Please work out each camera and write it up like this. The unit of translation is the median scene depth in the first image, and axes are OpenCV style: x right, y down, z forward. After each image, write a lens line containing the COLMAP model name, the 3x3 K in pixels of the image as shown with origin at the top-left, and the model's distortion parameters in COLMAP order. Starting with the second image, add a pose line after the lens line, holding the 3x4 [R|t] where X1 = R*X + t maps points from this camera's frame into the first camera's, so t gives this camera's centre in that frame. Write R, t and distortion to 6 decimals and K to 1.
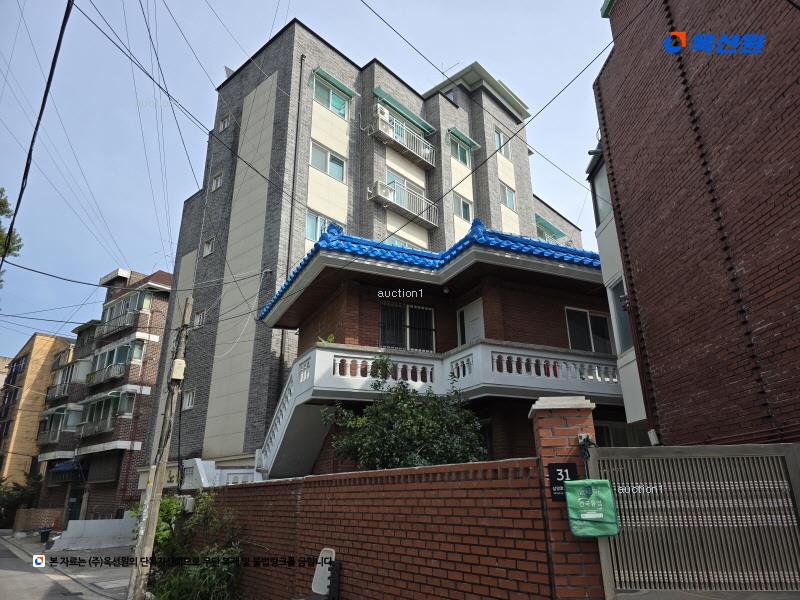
lens RADIAL K [[528.6, 0, 399.8], [0, 528.6, 286.2], [0, 0, 1]] dist [0.062259, -0.055981]
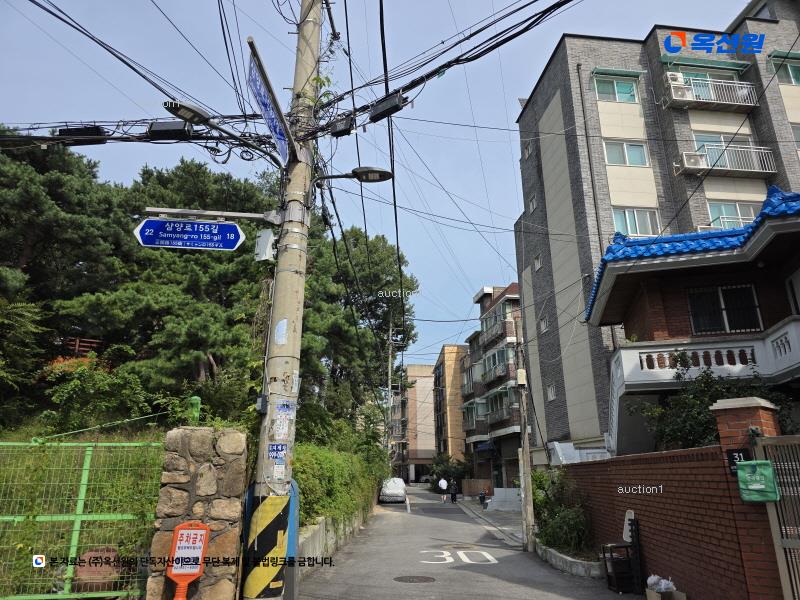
lens RADIAL K [[528.6, 0, 399.8], [0, 528.6, 286.2], [0, 0, 1]] dist [0.062259, -0.055981]
pose [[0.758110, -0.210092, -0.617358, 0.157287], [0.234790, 0.971131, -0.042165, -0.056254], [0.608394, -0.112984, 0.785552, -0.143787]]
